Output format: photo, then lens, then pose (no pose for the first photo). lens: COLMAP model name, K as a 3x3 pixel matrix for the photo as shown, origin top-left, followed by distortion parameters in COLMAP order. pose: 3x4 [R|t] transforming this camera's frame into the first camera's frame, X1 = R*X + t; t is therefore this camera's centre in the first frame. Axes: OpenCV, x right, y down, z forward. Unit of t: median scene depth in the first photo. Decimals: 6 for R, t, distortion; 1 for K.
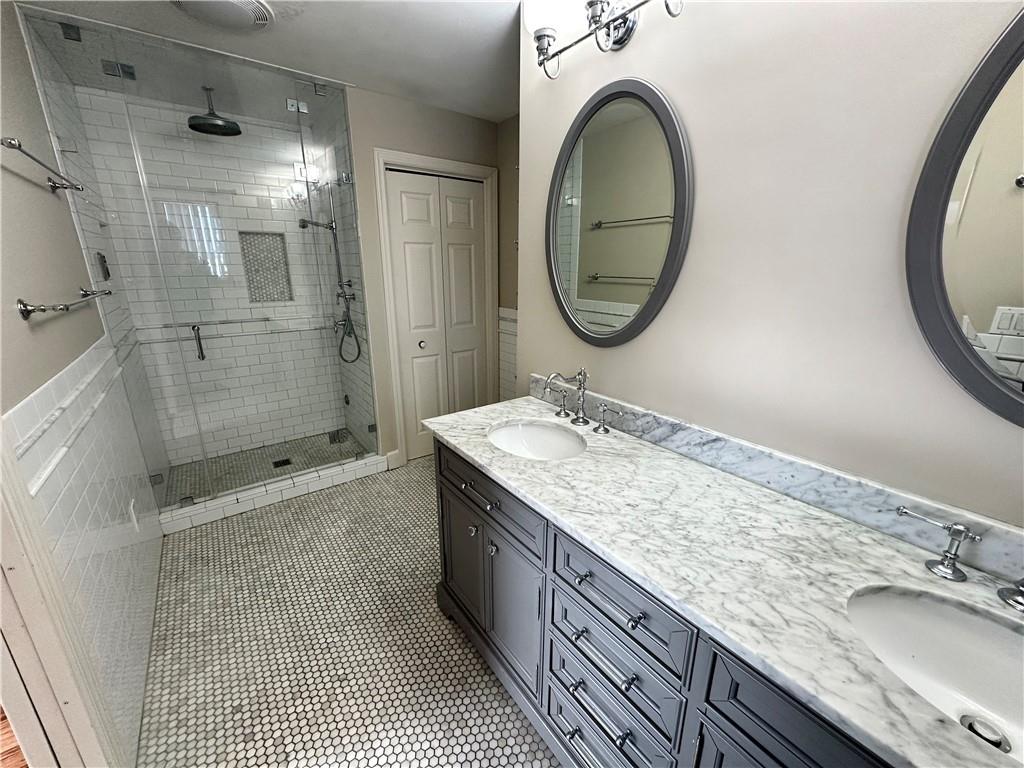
lens RADIAL K [[407.7, 0, 511.6], [0, 407.7, 384.8], [0, 0, 1]] dist [-0.001438, 0.000101]
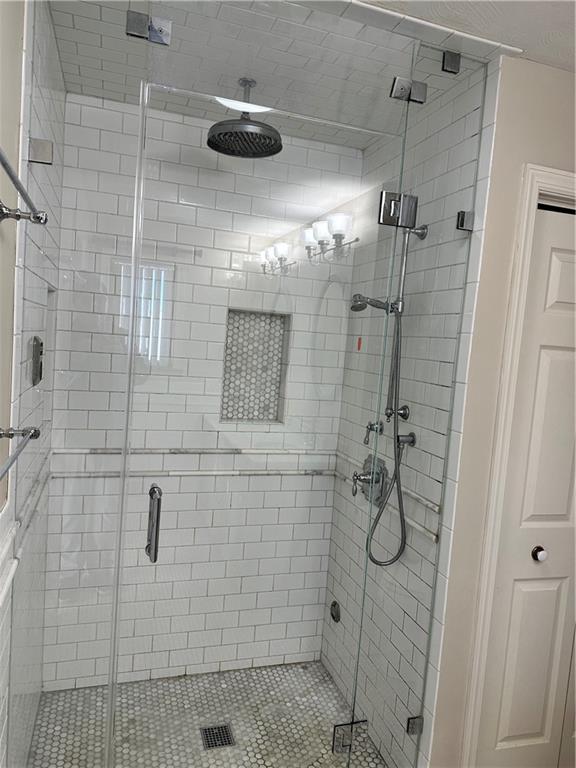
lens RADIAL K [[530.6, 0, 284.4], [0, 530.6, 385.5], [0, 0, 1]] dist [0.078249, -0.104108]
pose [[0.945175, 0.093120, -0.313005, -0.321486], [-0.158712, 0.968658, -0.191081, -0.122540], [0.285402, 0.230282, 0.930331, 0.300972]]
